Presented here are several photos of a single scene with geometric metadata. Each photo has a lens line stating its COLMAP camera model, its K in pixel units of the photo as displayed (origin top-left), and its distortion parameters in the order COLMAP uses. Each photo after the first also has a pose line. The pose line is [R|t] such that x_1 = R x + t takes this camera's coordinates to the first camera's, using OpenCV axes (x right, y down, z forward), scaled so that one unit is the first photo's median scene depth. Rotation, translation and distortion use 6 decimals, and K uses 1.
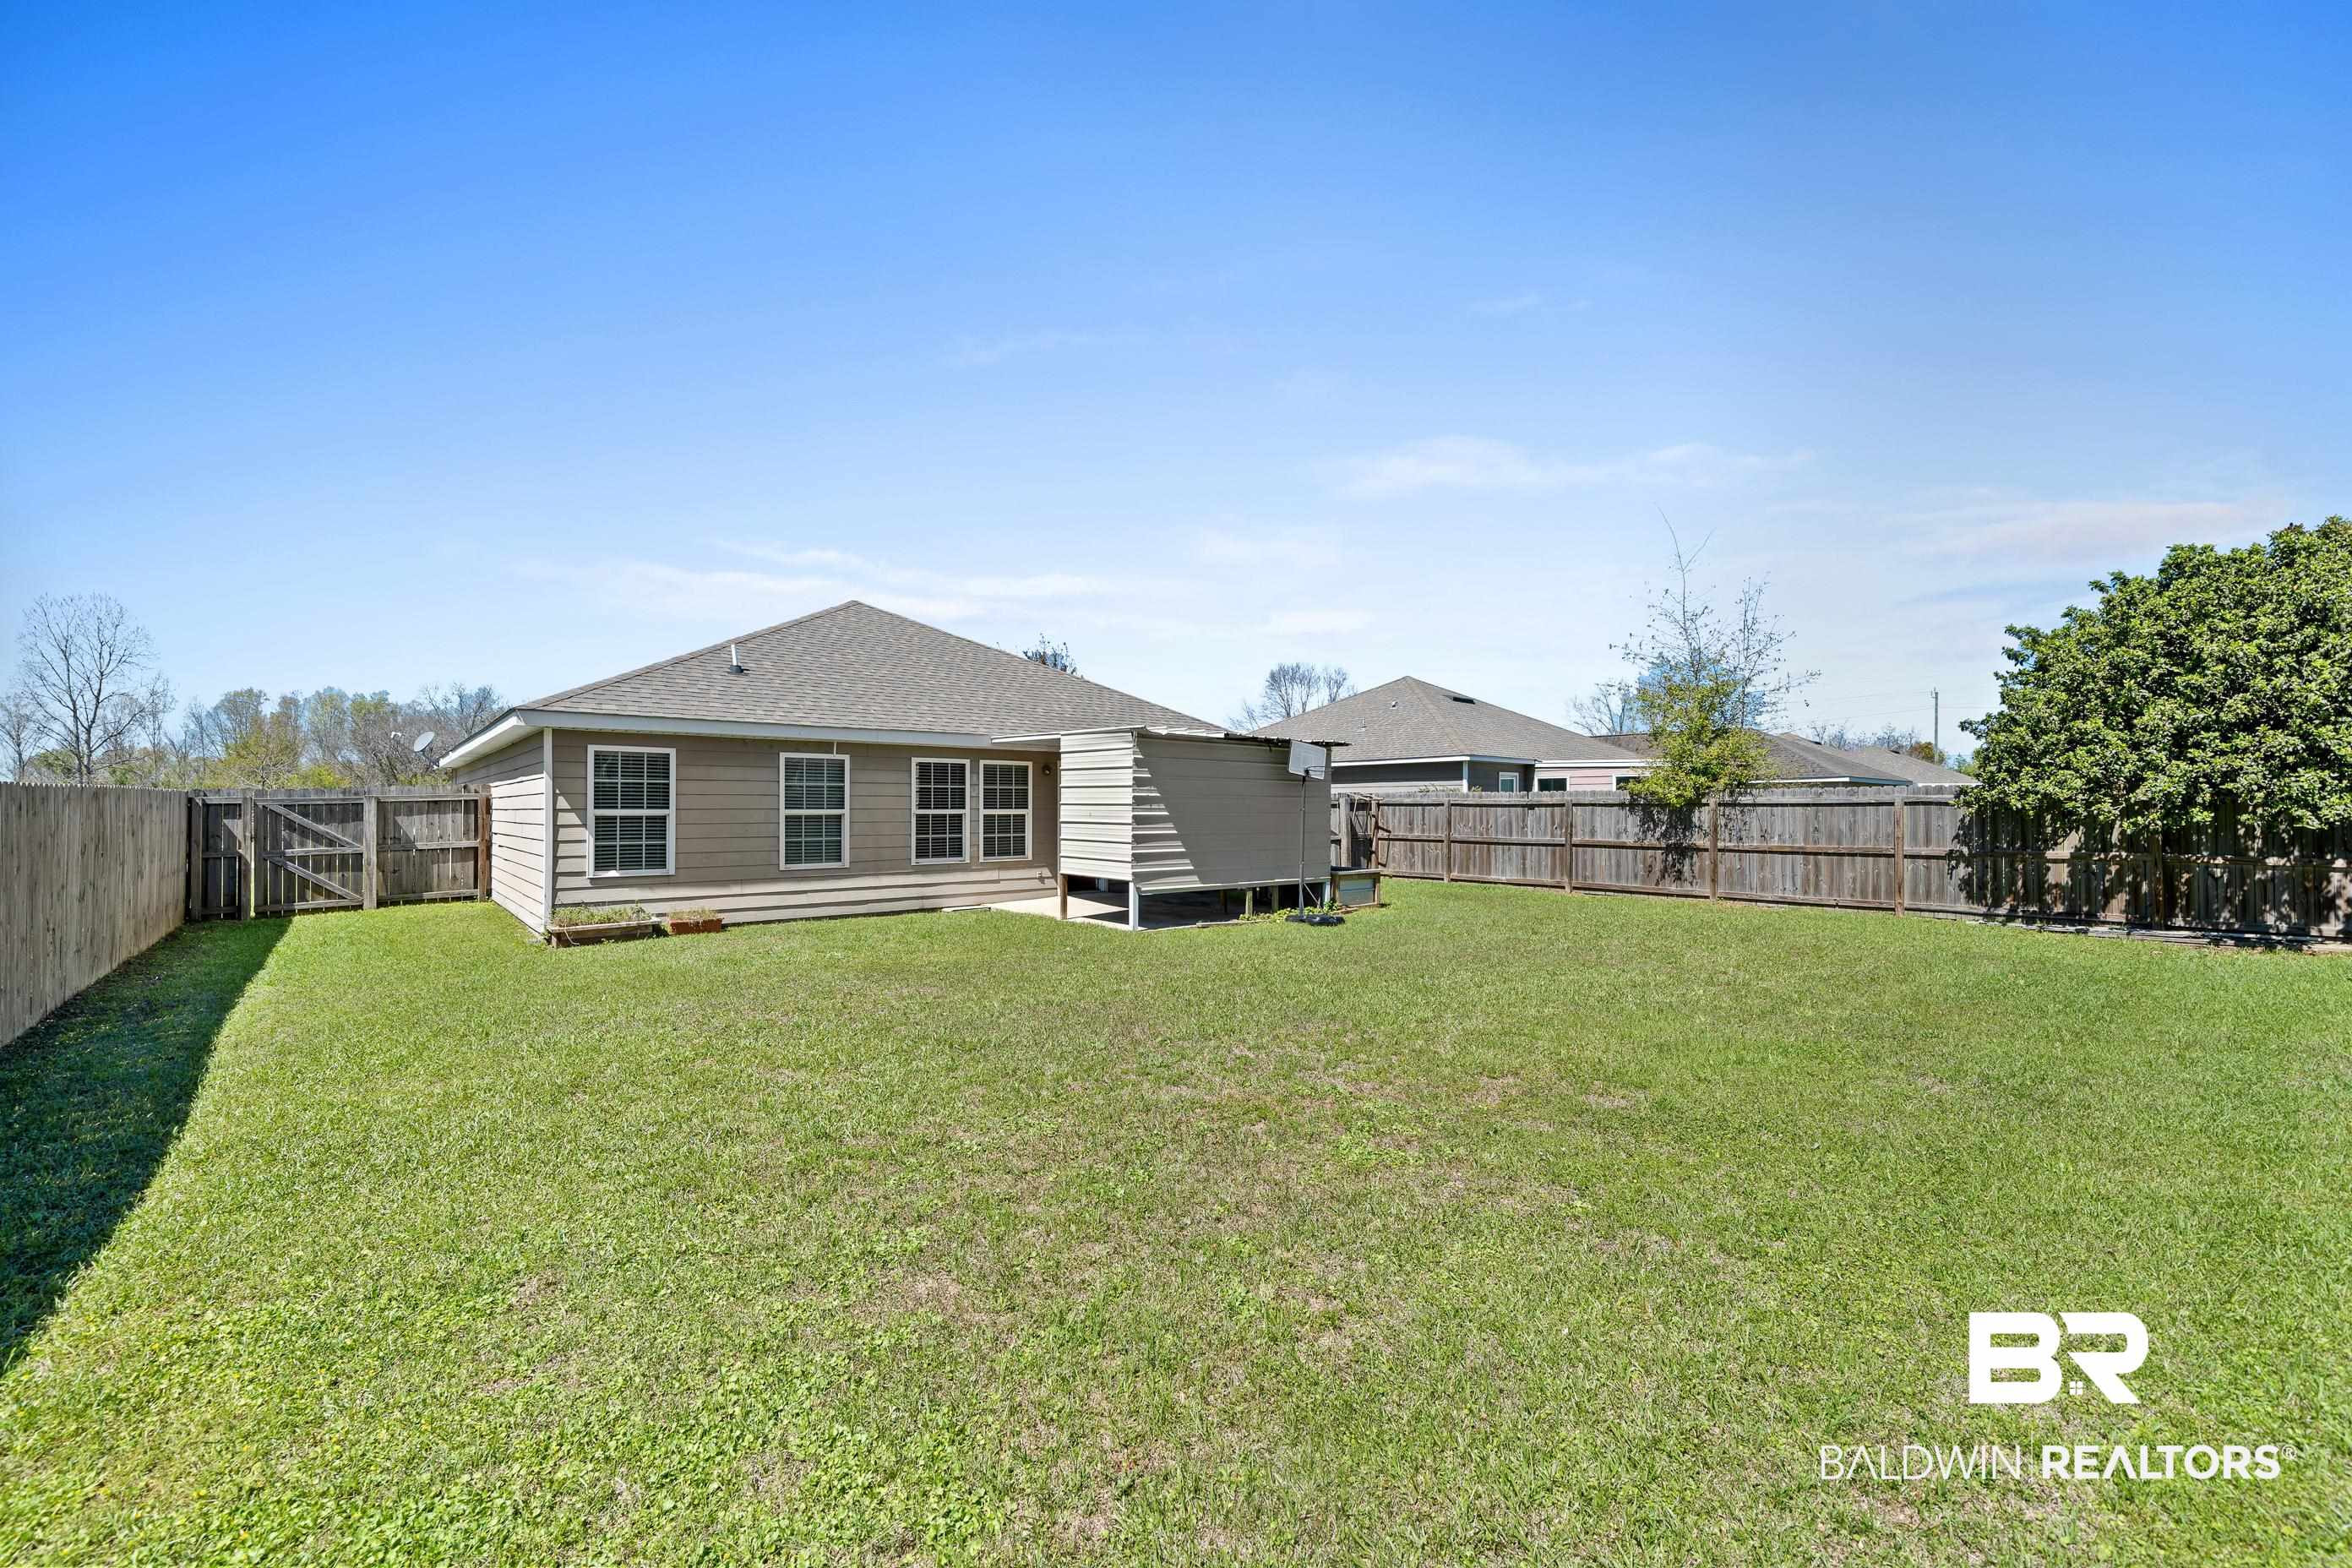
lens RADIAL K [[929.9, 0, 1179.7], [0, 929.9, 789.3], [0, 0, 1]] dist [-0.002649, -0.000097]
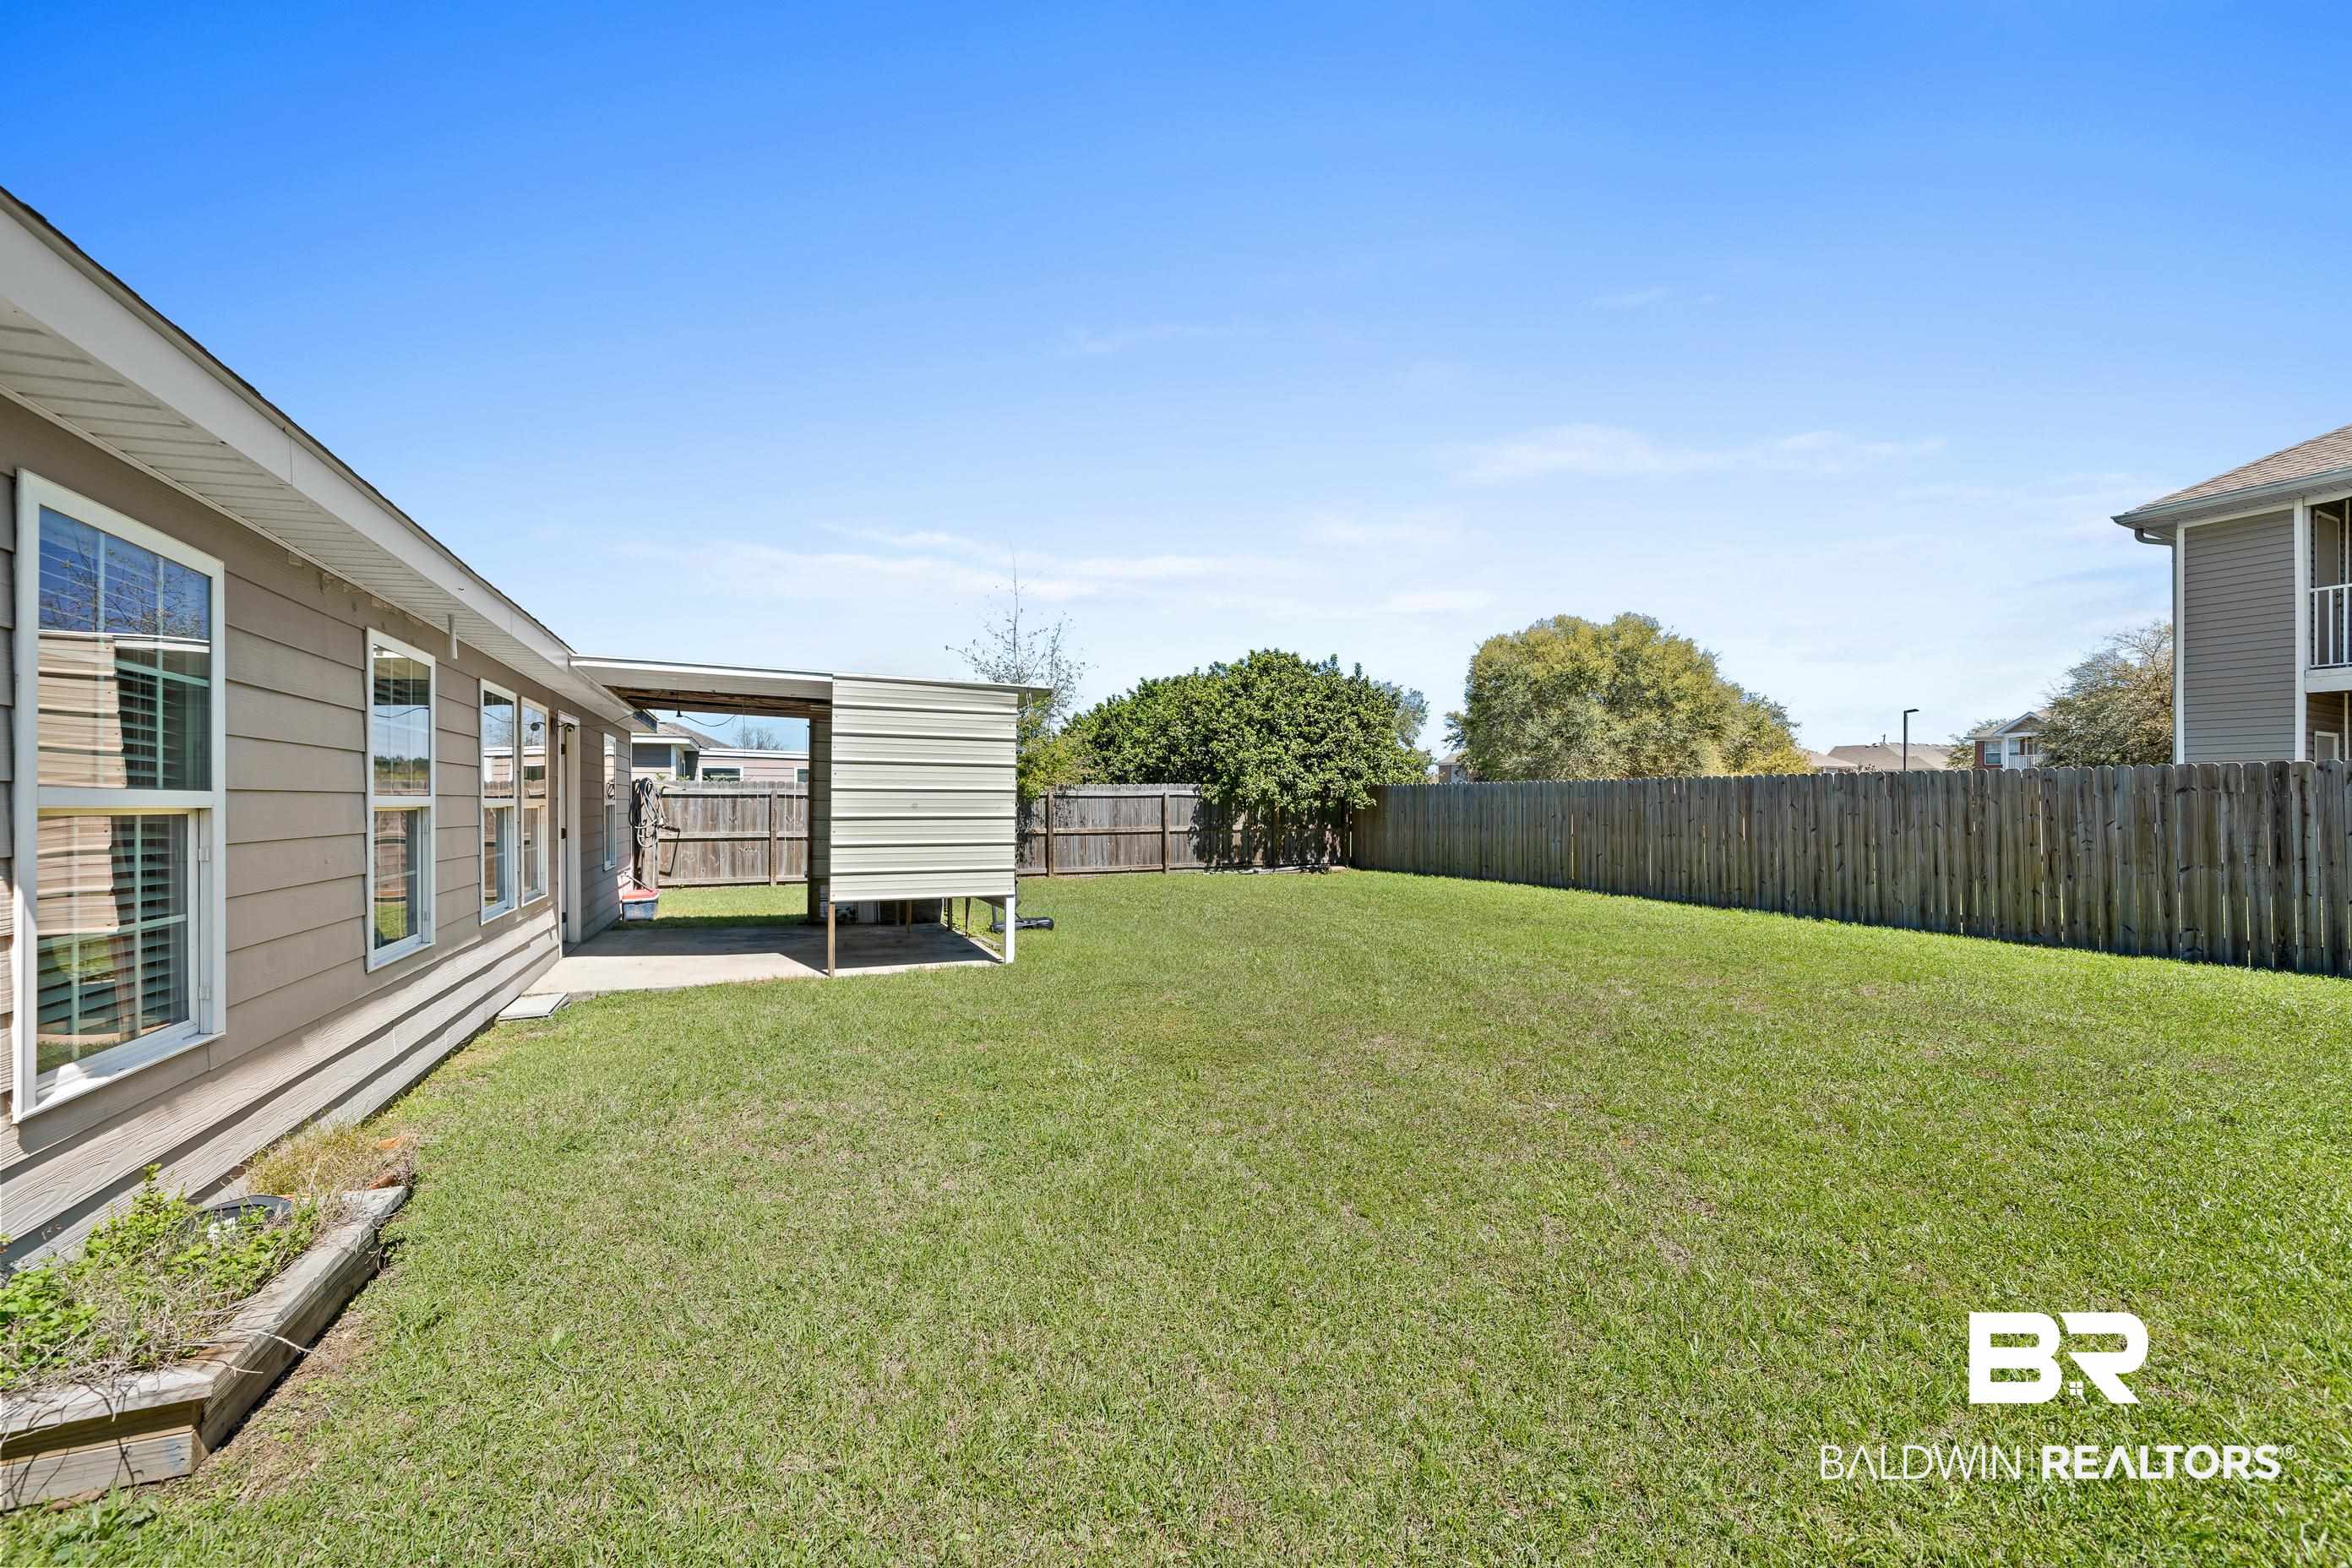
lens RADIAL K [[929.9, 0, 1179.7], [0, 929.9, 789.3], [0, 0, 1]] dist [-0.002649, -0.000097]
pose [[0.292772, 0.012244, 0.956104, -0.658163], [-0.016731, 0.999831, -0.007680, 0.016811], [-0.956036, -0.013748, 0.292927, 0.607228]]
